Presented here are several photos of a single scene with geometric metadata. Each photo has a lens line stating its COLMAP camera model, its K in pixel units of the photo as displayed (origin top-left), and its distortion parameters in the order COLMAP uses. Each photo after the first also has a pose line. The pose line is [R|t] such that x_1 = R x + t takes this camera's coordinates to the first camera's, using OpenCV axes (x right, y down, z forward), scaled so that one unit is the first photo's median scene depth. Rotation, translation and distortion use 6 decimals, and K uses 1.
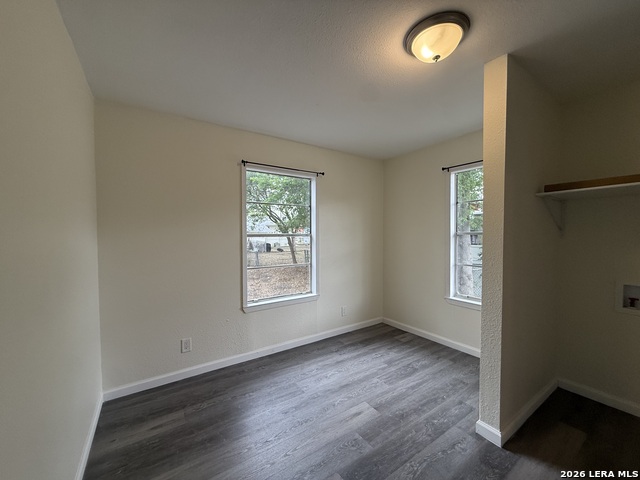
lens RADIAL K [[254.3, 0, 320.3], [0, 254.3, 242.1], [0, 0, 1]] dist [-0.000424, 0.001627]
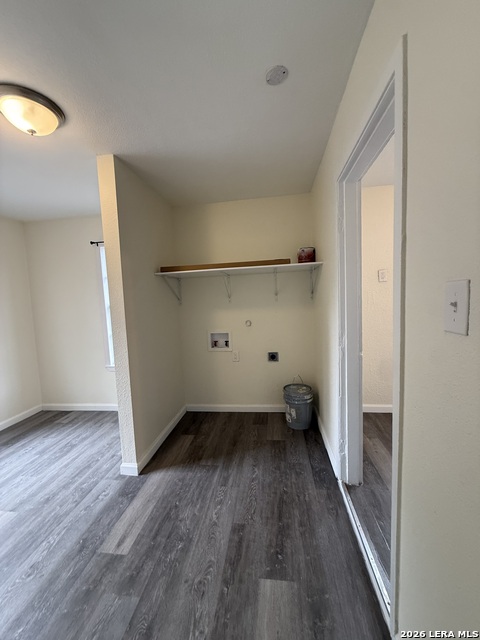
lens RADIAL K [[254.3, 0, 239.5], [0, 254.3, 317.3], [0, 0, 1]] dist [-0.000424, 0.001627]
pose [[0.665776, -0.081585, 0.741678, 0.124575], [0.068529, 0.996489, 0.048099, 0.003151], [-0.742998, 0.018804, 0.669029, -0.158098]]
